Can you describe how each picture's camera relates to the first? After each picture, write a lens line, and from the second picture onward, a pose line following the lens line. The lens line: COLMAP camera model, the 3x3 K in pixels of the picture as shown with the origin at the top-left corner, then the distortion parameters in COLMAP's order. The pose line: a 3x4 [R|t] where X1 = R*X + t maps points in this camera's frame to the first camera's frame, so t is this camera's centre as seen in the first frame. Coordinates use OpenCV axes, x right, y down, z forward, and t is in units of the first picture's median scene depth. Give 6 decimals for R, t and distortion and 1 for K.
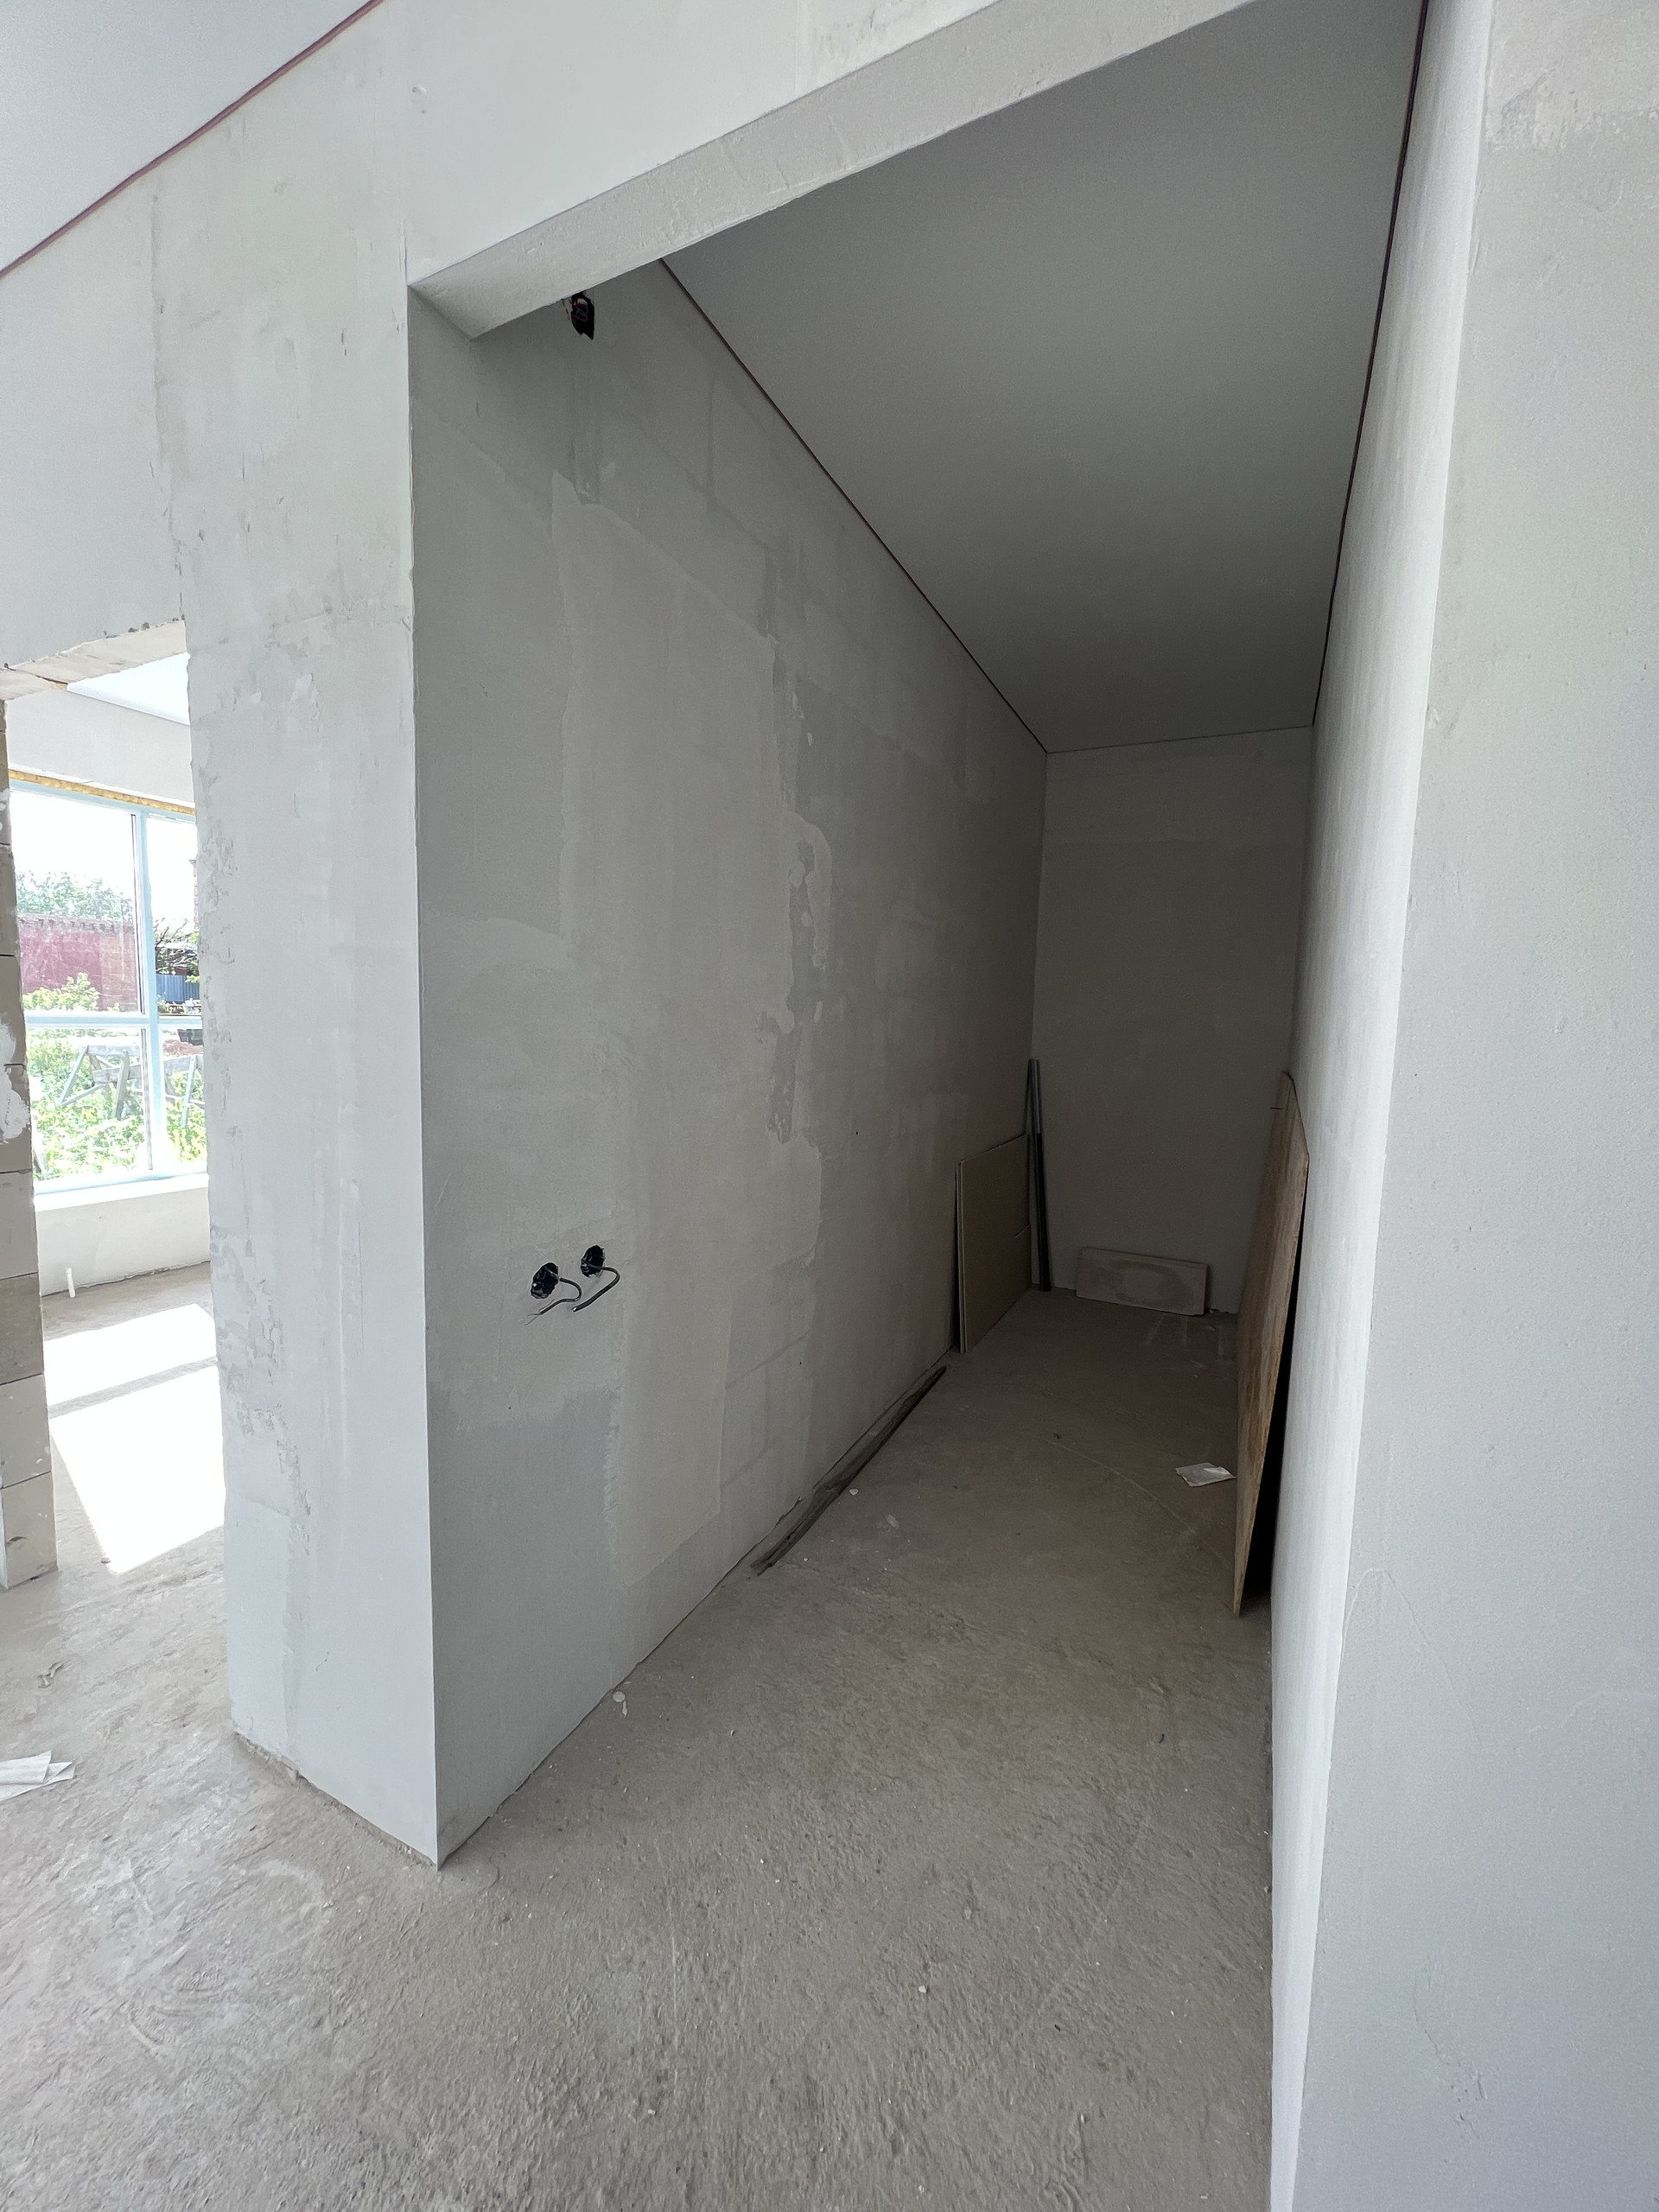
lens RADIAL K [[888.2, 0, 817.6], [0, 888.2, 1117.9], [0, 0, 1]] dist [-0.001704, -0.000065]
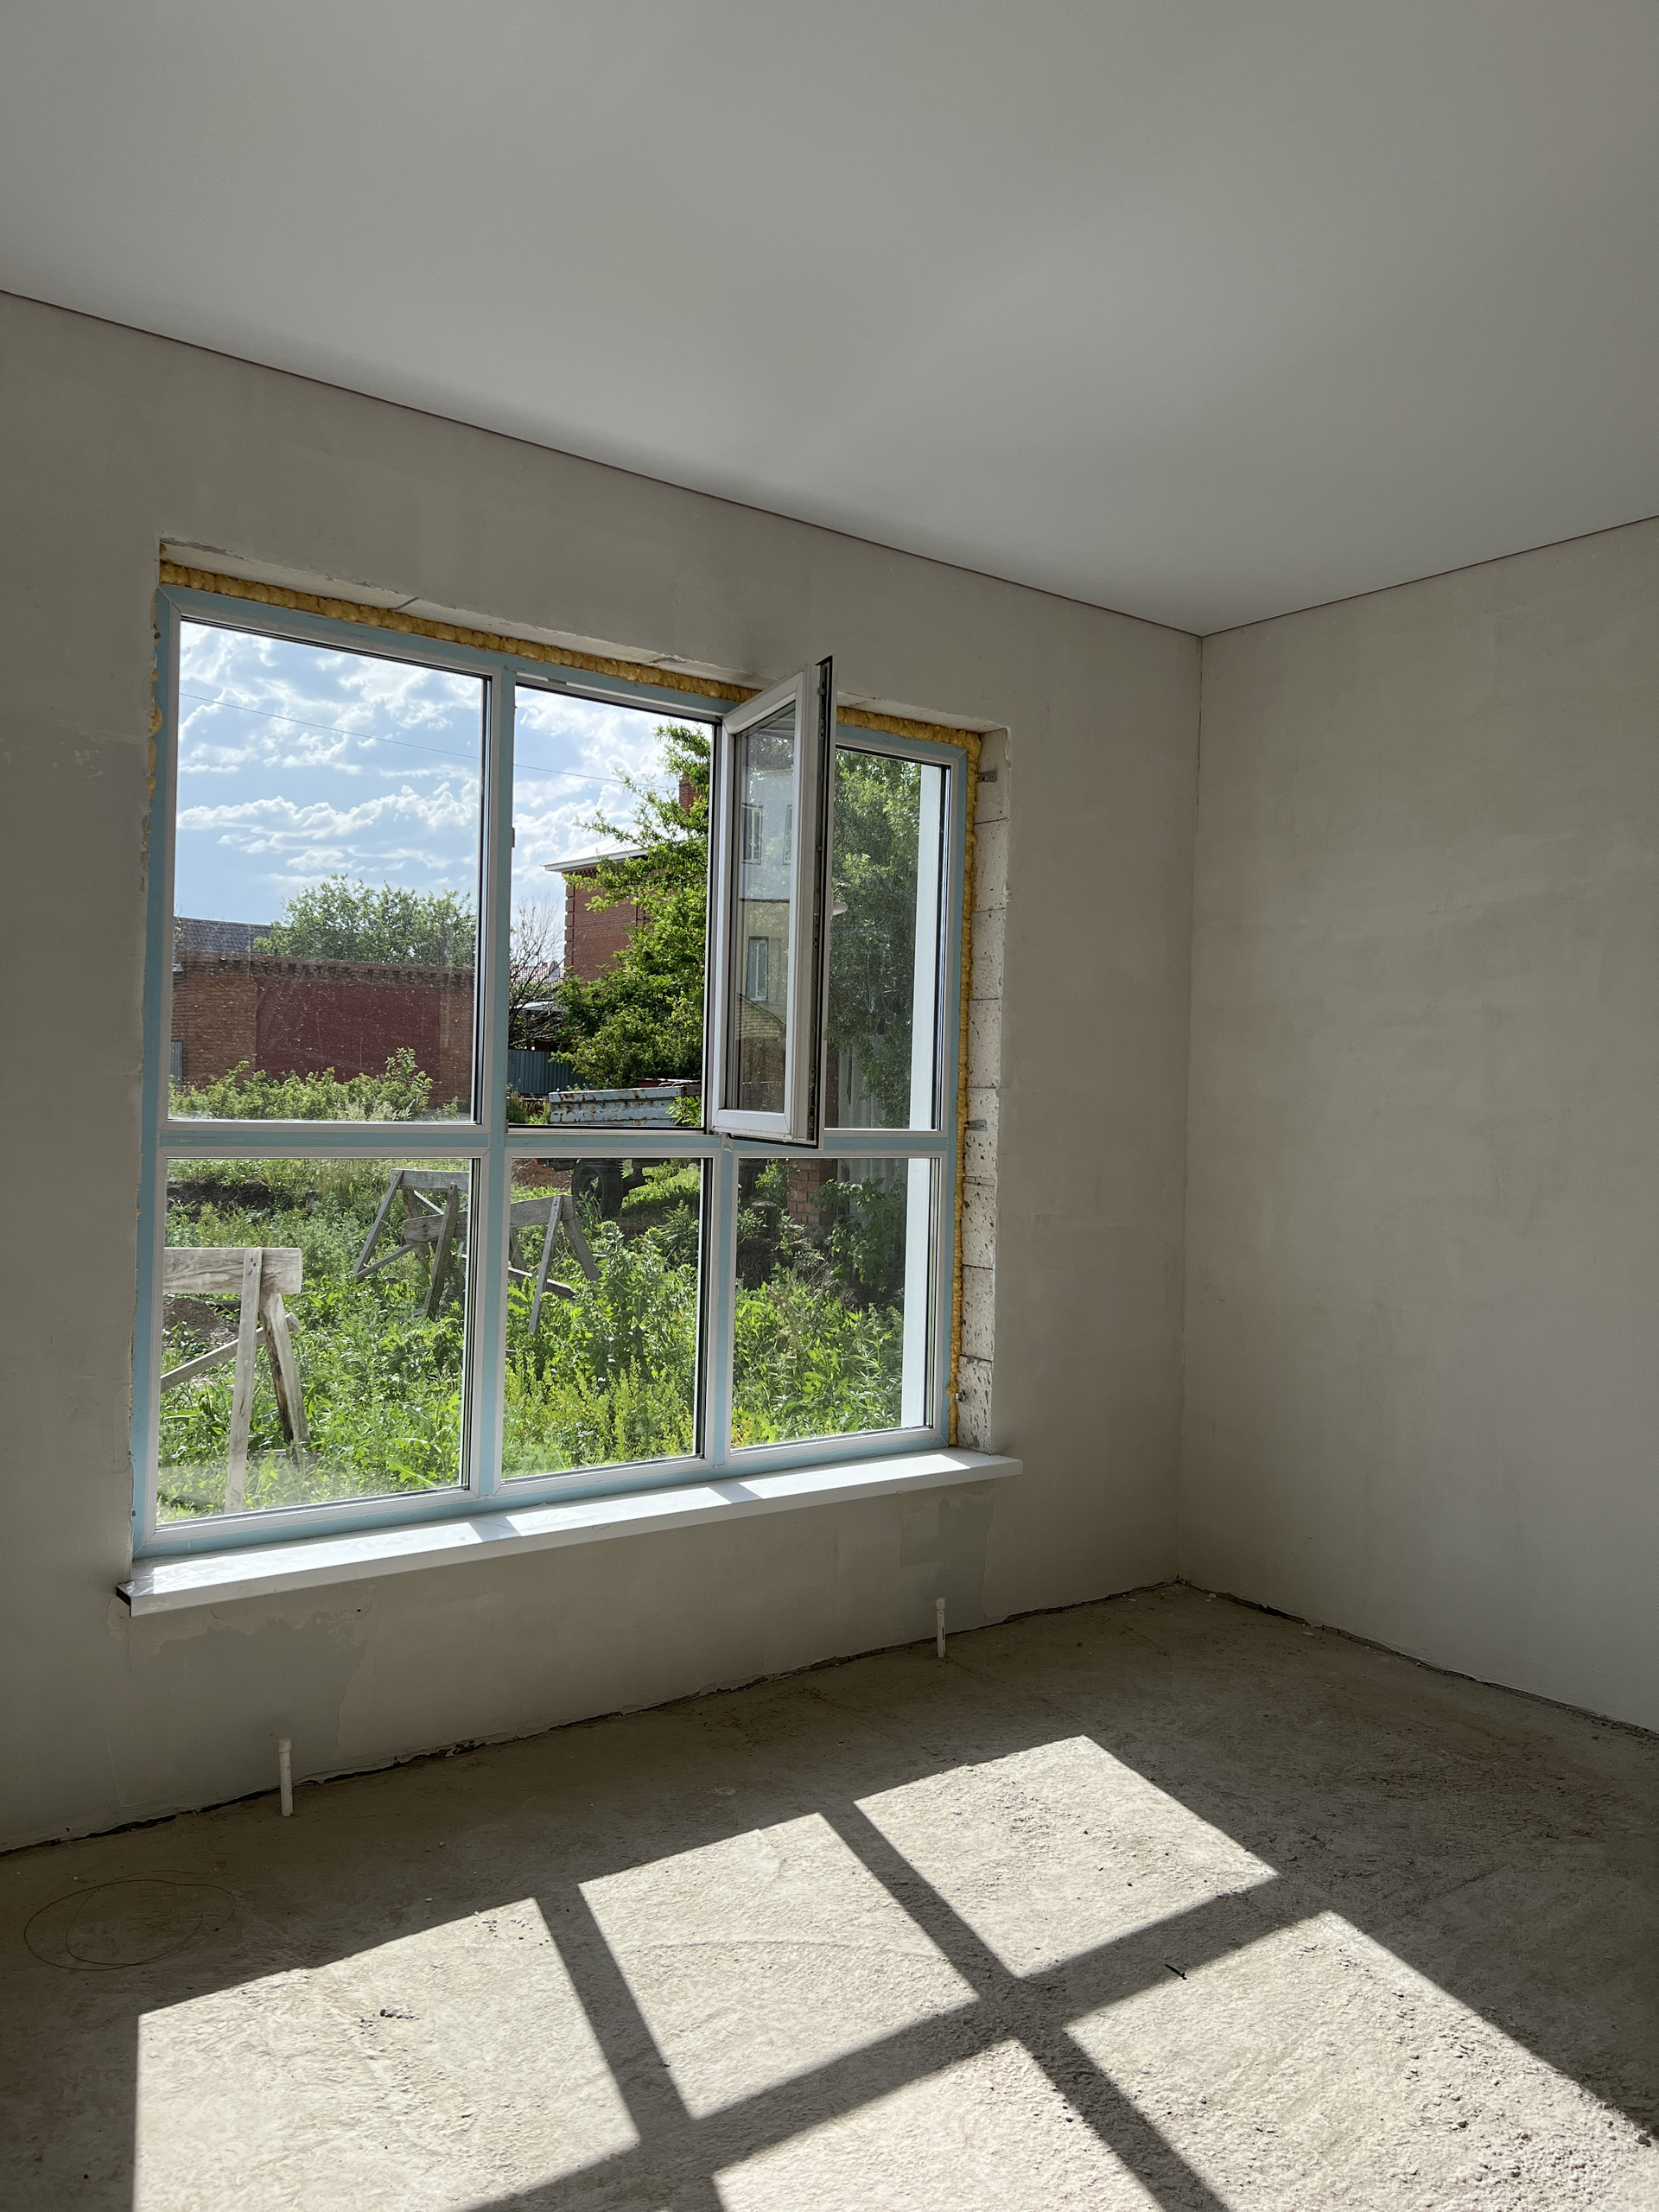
lens RADIAL K [[1633.3, 0, 812.6], [0, 1633.3, 1104.8], [0, 0, 1]] dist [0.046641, -0.059318]
pose [[0.899585, -0.005124, -0.436715, -0.134862], [-0.046856, 0.993028, -0.108169, -0.024583], [0.434225, 0.117770, 0.893073, 0.182179]]
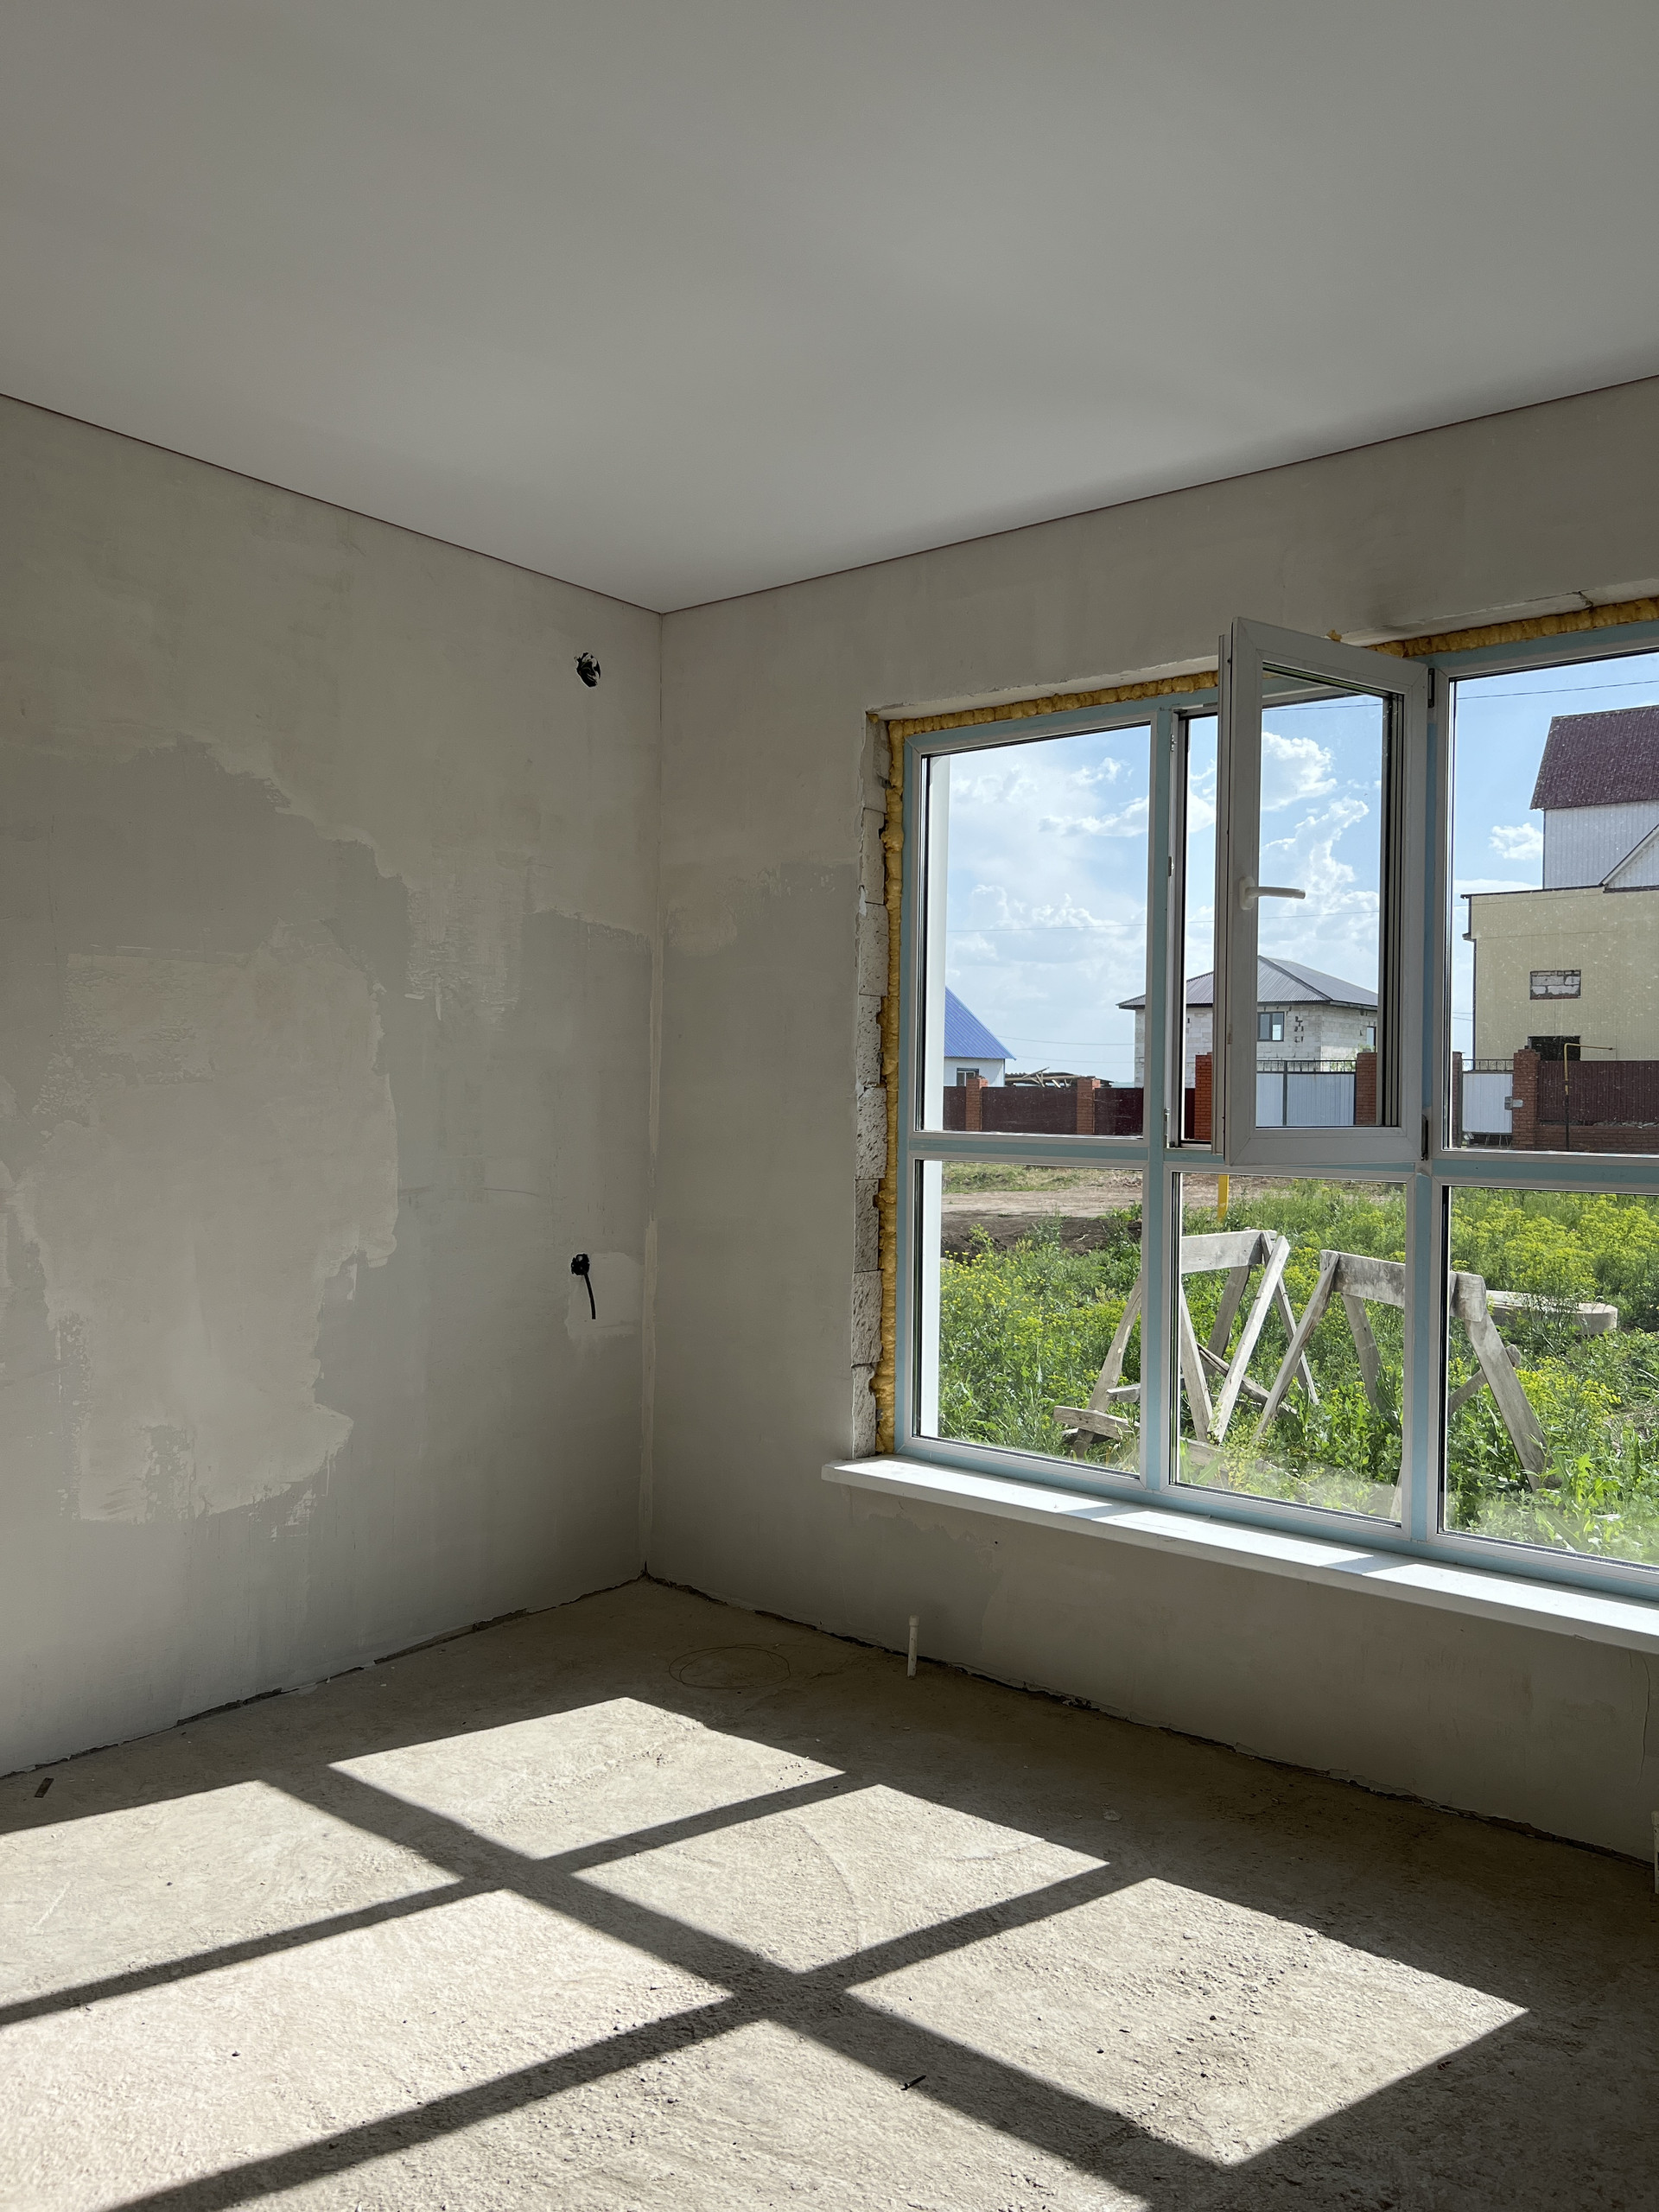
lens RADIAL K [[1633.3, 0, 814.8], [0, 1633.3, 1102.0], [0, 0, 1]] dist [0.046641, -0.059318]
pose [[-0.198431, -0.031980, -0.979593, 0.057901], [-0.128542, 0.991684, -0.006336, -0.055551], [0.971649, 0.124661, -0.200892, 0.511466]]
